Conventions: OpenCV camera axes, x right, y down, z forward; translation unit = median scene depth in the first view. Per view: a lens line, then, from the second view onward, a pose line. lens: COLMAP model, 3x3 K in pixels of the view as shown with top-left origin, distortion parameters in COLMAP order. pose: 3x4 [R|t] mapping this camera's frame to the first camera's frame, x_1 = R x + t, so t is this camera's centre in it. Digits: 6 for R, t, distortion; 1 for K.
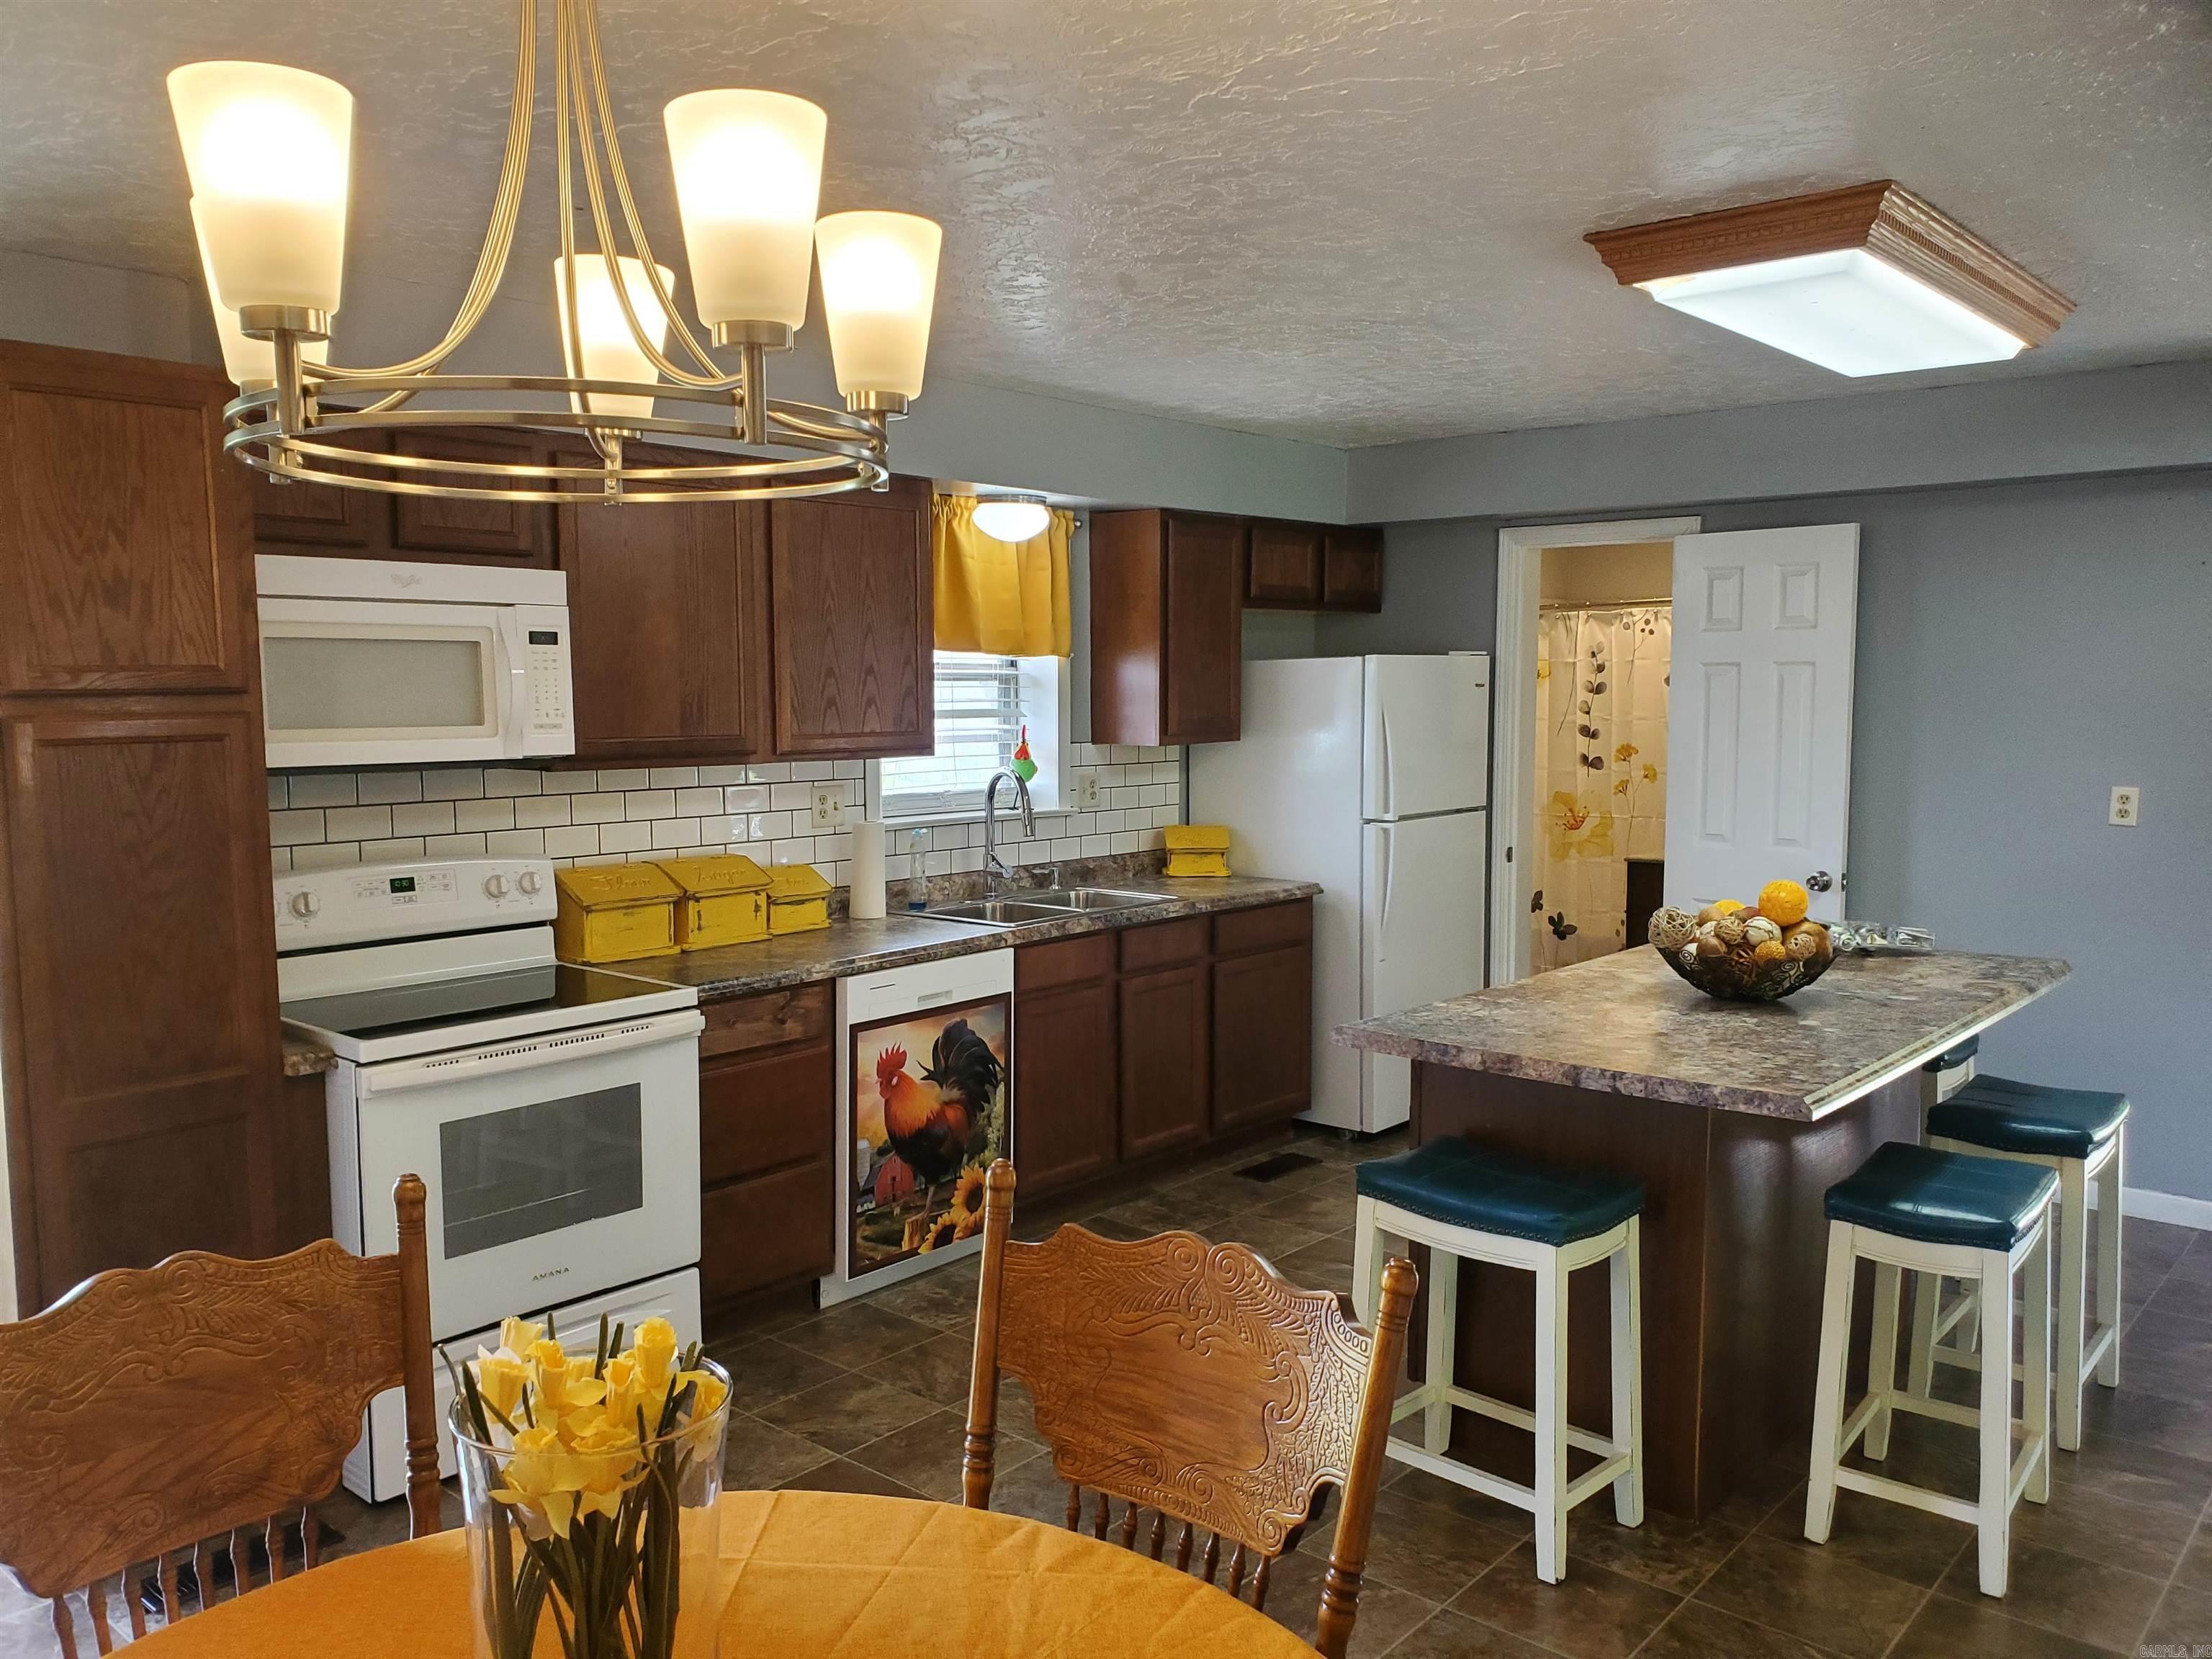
lens RADIAL K [[1709.9, 0, 1067.4], [0, 1709.9, 848.9], [0, 0, 1]] dist [0.037897, -0.028331]
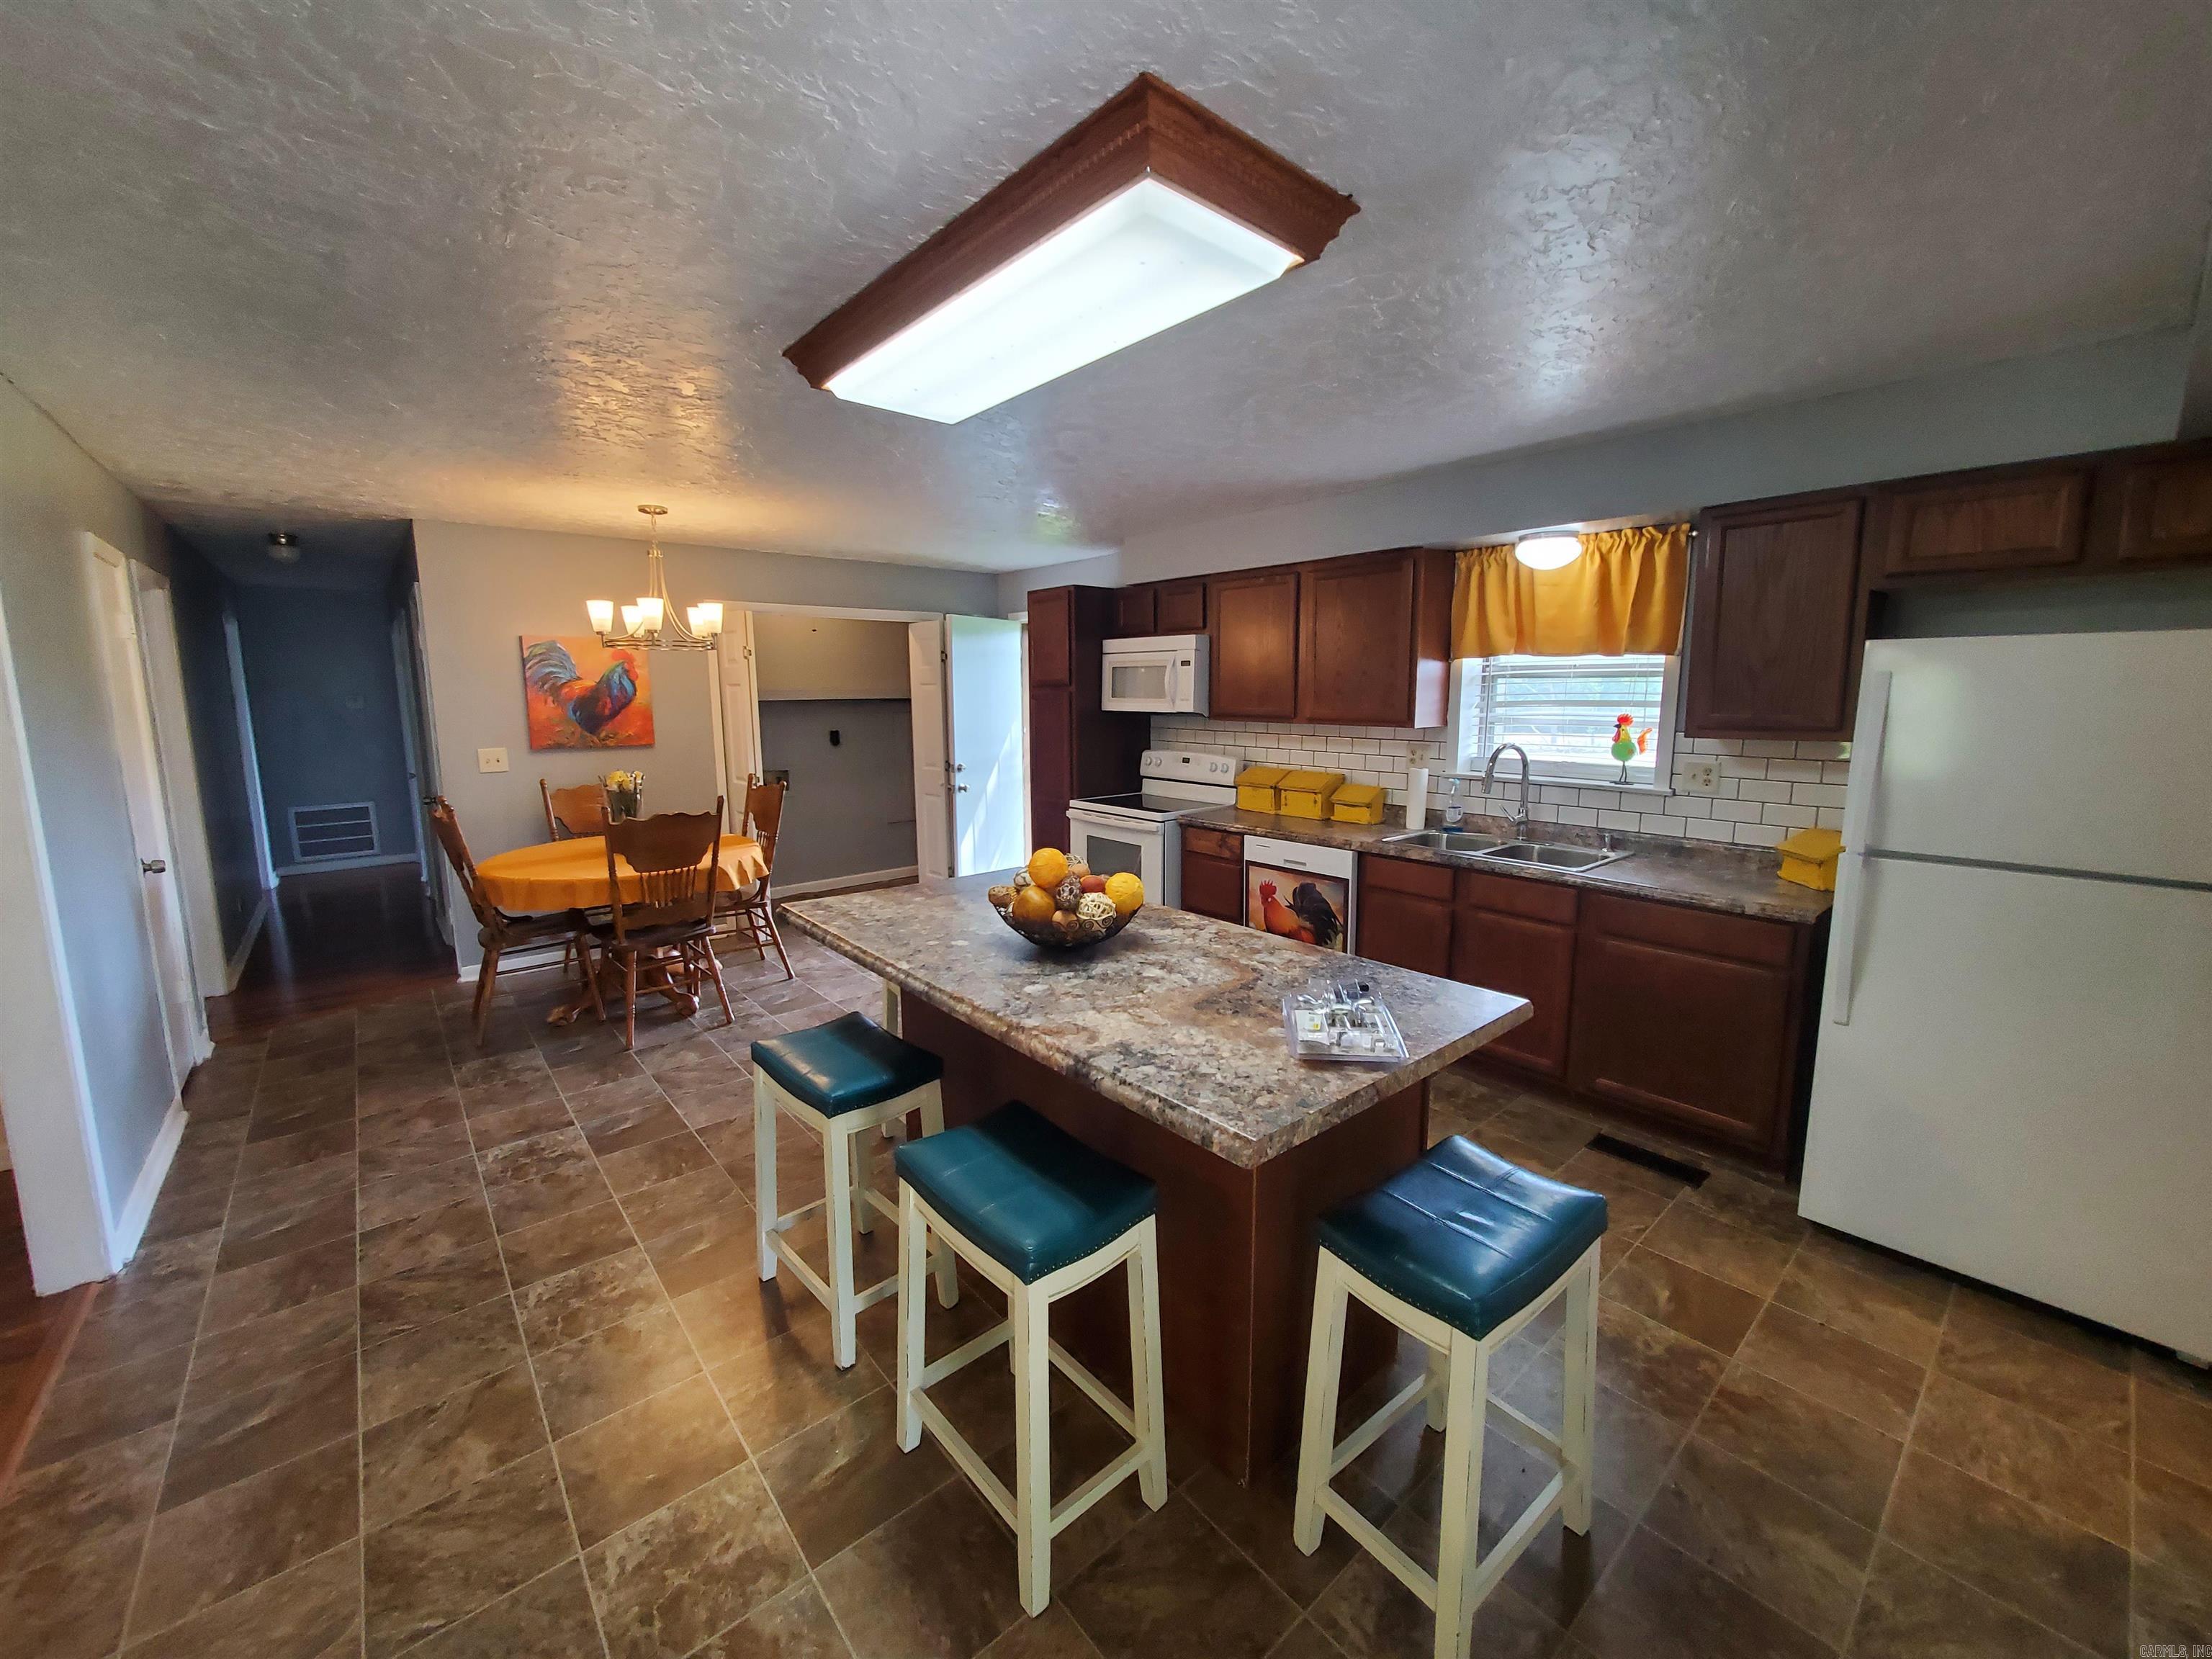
lens RADIAL K [[872.7, 0, 1108.0], [0, 872.7, 822.4], [0, 0, 1]] dist [-0.001503, -0.000956]
pose [[-0.135750, 0.154512, -0.978620, 0.834383], [-0.093798, 0.981323, 0.167950, -0.087467], [0.986293, 0.114592, -0.118722, 0.941146]]
